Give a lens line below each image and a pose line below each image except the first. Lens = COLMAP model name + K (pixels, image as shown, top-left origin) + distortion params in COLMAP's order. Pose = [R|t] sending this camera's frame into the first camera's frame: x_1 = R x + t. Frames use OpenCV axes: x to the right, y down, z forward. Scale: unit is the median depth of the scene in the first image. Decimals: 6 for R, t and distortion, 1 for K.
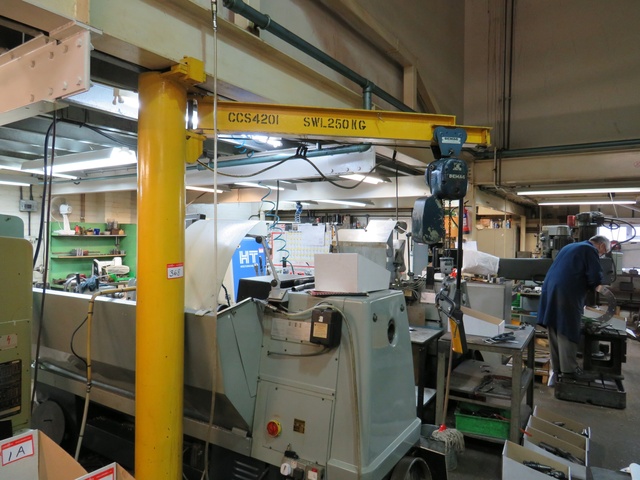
lens RADIAL K [[465.7, 0, 318.1], [0, 465.7, 239.2], [0, 0, 1]] dist [-0.006228, 0.011972]
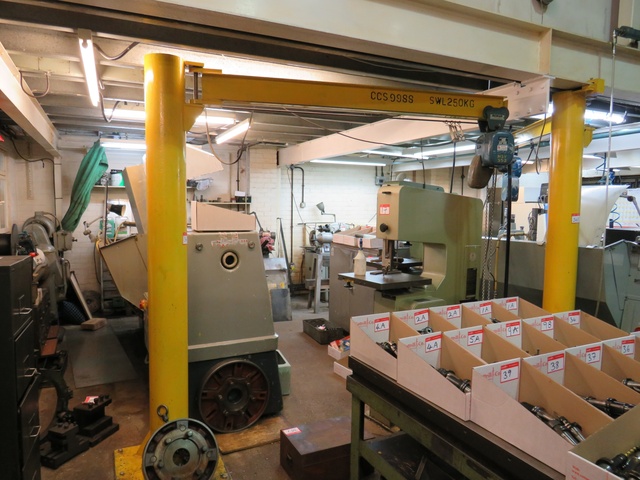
lens RADIAL K [[465.7, 0, 321.5], [0, 465.7, 242.1], [0, 0, 1]] dist [-0.006228, 0.011972]
pose [[0.863573, 0.034773, -0.503024, -0.214410], [0.000120, 0.997605, 0.069169, 0.032327], [0.504224, -0.059793, 0.861500, -0.649085]]
